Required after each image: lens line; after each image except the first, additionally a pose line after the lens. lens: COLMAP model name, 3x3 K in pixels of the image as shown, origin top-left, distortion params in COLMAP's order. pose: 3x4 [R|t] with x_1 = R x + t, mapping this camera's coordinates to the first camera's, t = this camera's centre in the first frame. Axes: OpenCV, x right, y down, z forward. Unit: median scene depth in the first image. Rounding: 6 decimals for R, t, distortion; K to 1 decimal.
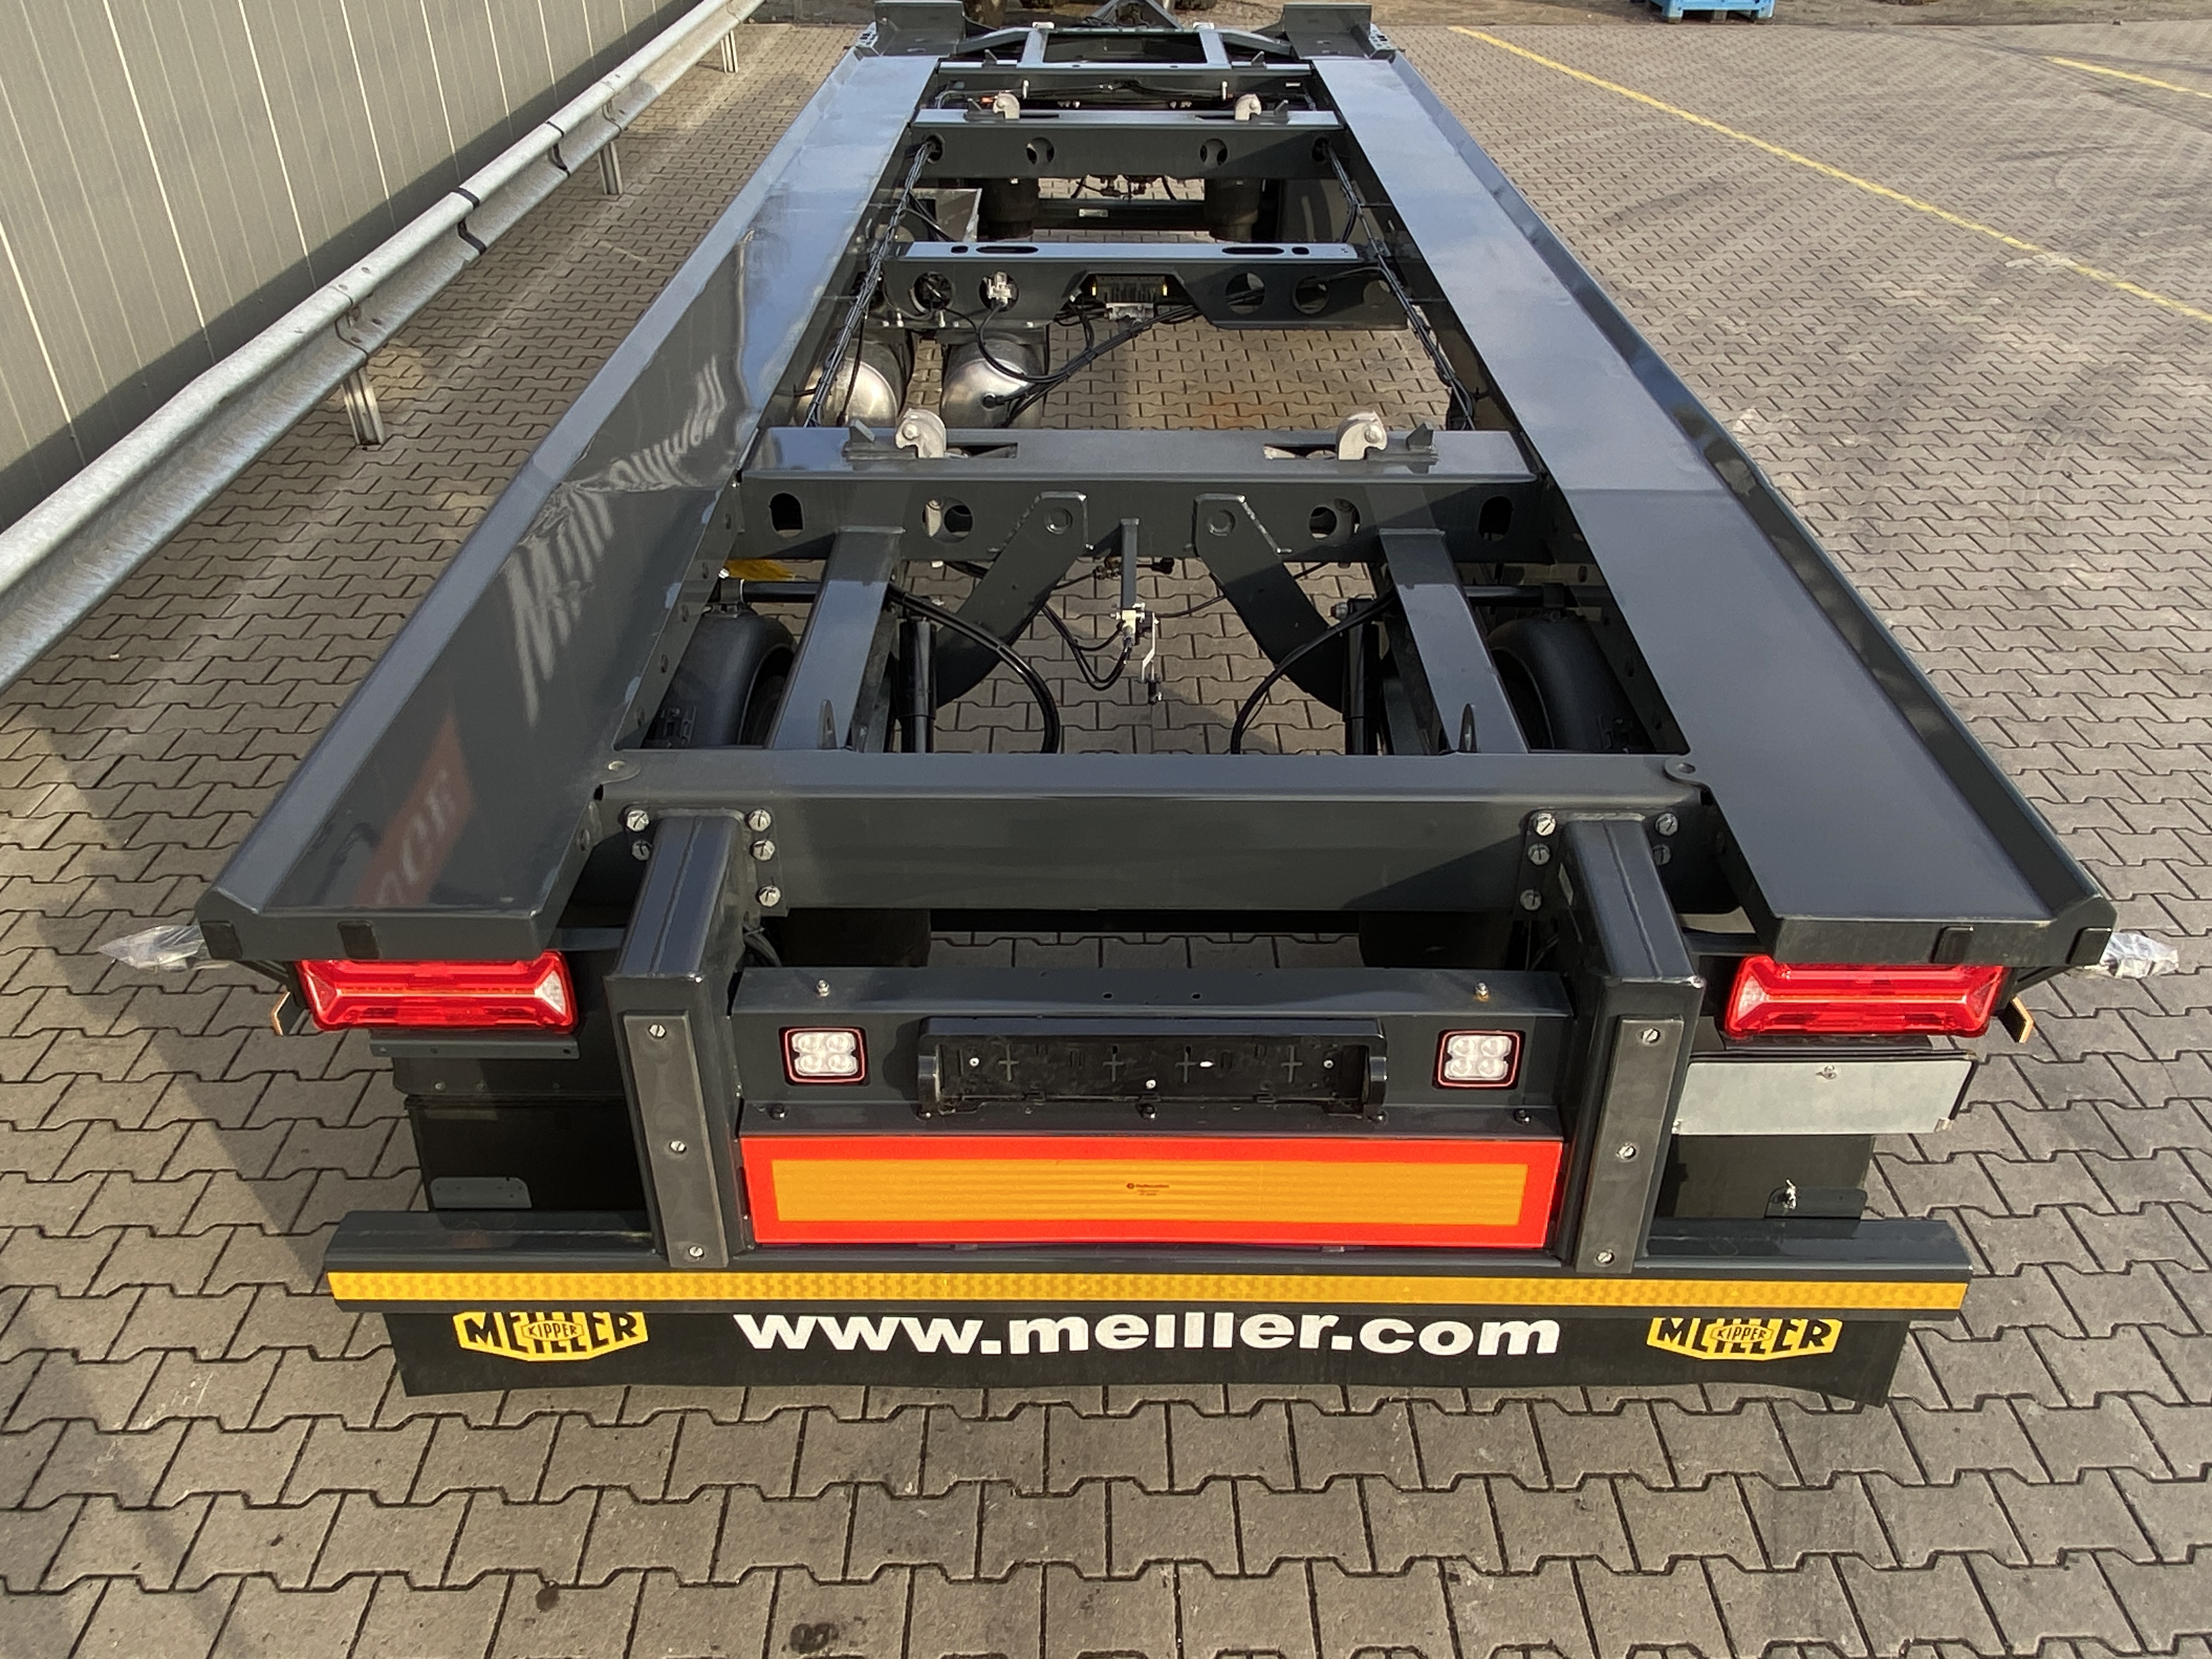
lens RADIAL K [[1706.6, 0, 1106.0], [0, 1706.6, 829.5], [0, 0, 1]] dist [0.092161, 0.000174]
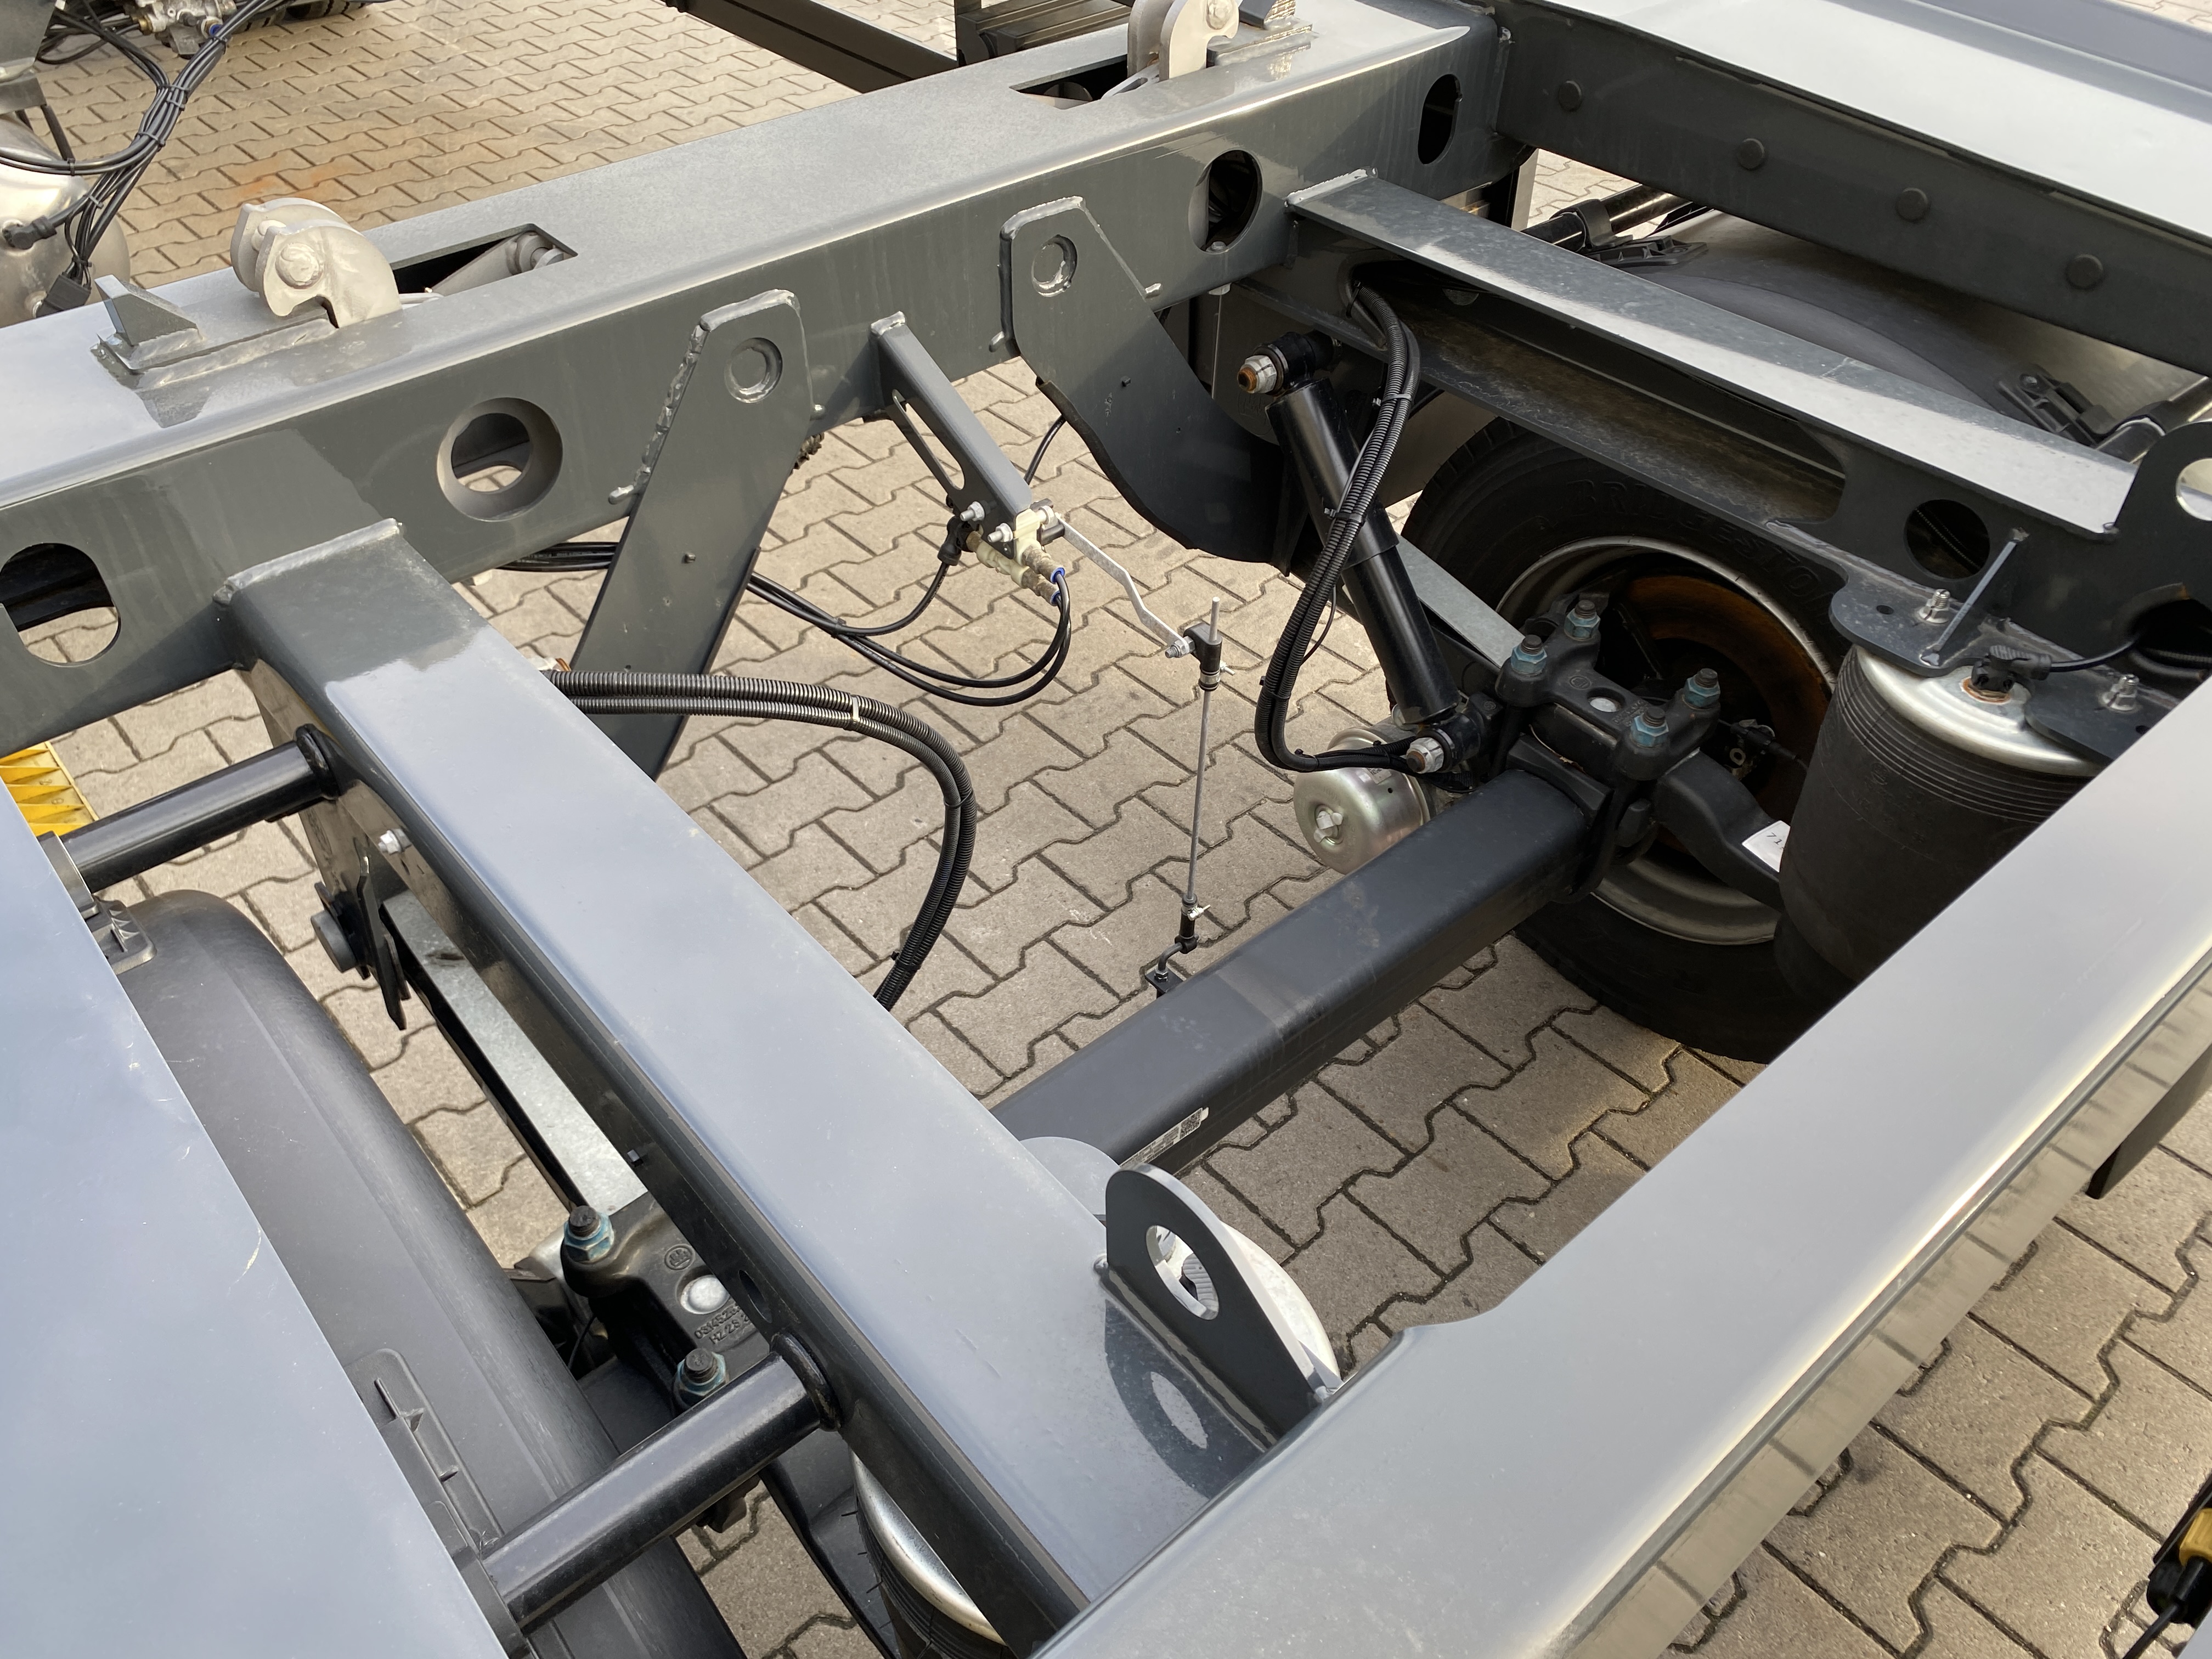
lens RADIAL K [[1674.3, 0, 1106.0], [0, 1674.3, 829.5], [0, 0, 1]] dist [0.003794, 0.005390]
pose [[0.751144, -0.444585, 0.487983, -0.210762], [0.364057, 0.895622, 0.255586, -0.152280], [-0.550678, -0.014328, 0.834595, 0.605934]]
